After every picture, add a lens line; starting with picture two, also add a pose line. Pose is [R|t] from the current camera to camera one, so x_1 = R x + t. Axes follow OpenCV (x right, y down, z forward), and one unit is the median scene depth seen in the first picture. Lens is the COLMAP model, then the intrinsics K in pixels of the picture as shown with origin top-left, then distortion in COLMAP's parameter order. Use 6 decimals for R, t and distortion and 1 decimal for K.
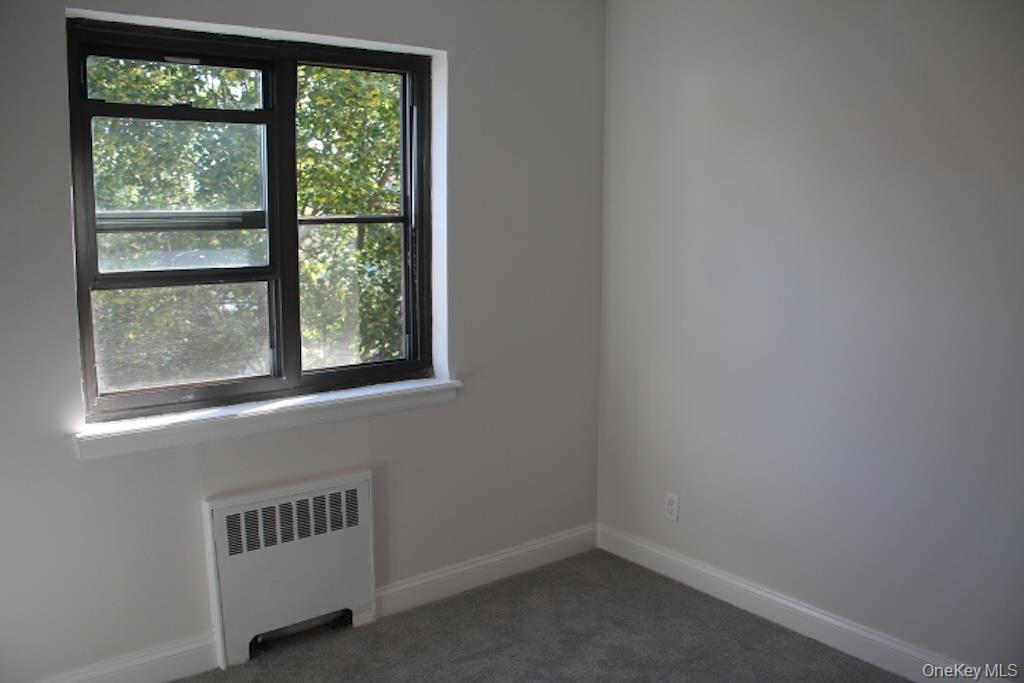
lens RADIAL K [[857.2, 0, 499.4], [0, 857.2, 336.4], [0, 0, 1]] dist [-0.165304, 0.142936]
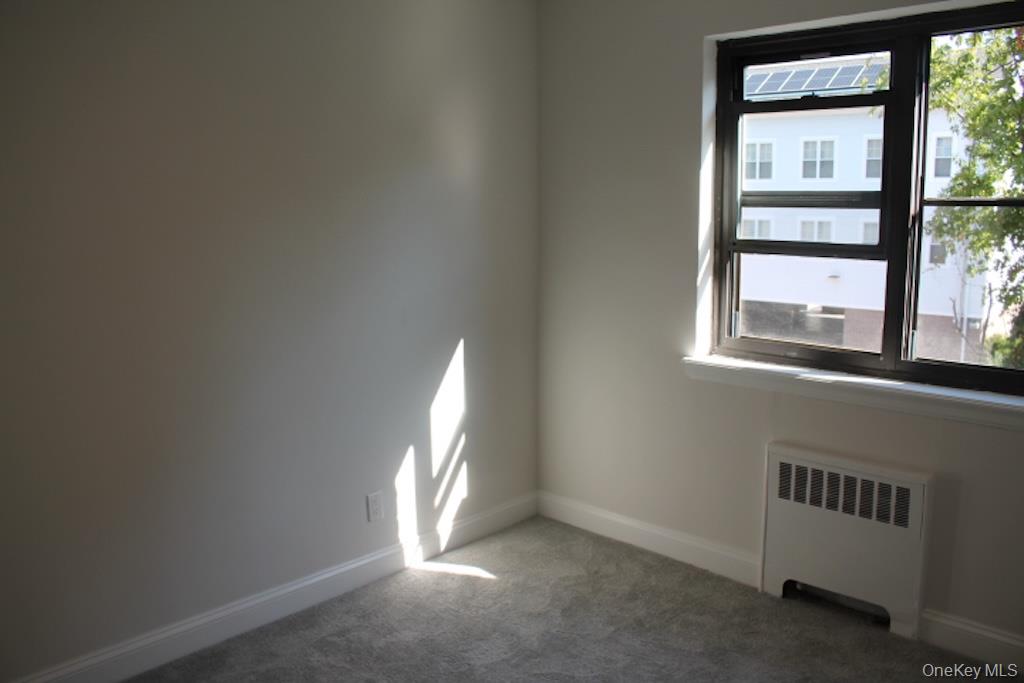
lens RADIAL K [[857.2, 0, 499.4], [0, 857.2, 336.4], [0, 0, 1]] dist [-0.165304, 0.142936]
pose [[0.147792, 0.165507, -0.975072, 0.666898], [-0.129093, 0.980692, 0.146895, -0.065647], [0.980557, 0.104165, 0.166304, 0.409838]]
